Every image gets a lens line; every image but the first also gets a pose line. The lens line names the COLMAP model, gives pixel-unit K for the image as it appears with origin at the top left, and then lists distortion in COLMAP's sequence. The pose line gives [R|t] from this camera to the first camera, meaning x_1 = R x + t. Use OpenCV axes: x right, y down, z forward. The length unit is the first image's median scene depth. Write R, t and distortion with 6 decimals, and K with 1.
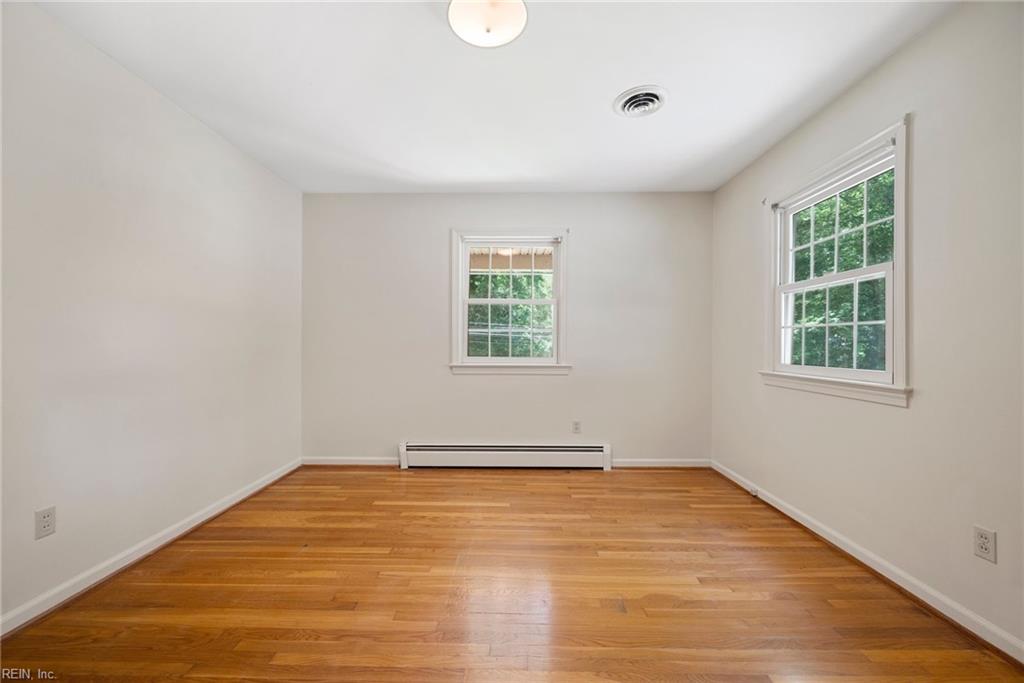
lens RADIAL K [[402.4, 0, 490.9], [0, 402.4, 345.2], [0, 0, 1]] dist [0.001717, -0.000429]
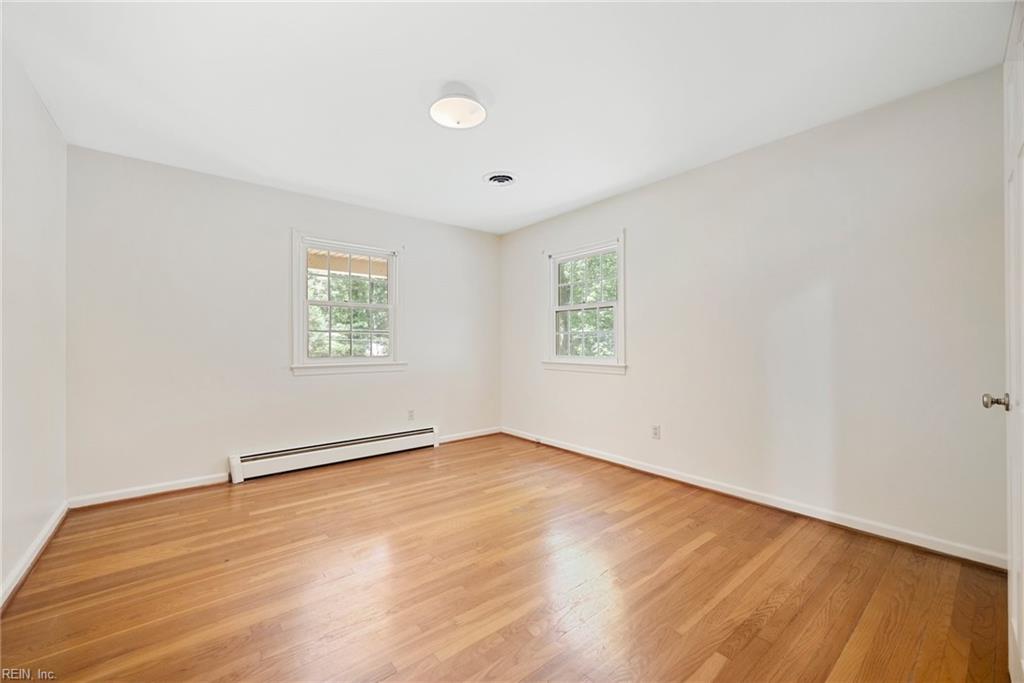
lens RADIAL K [[402.4, 0, 492.8], [0, 402.4, 345.2], [0, 0, 1]] dist [0.001717, -0.000429]
pose [[0.784912, -0.008953, 0.619542, -0.439372], [0.008677, 0.999956, 0.003456, -0.003074], [-0.619546, 0.002663, 0.784956, -0.100143]]
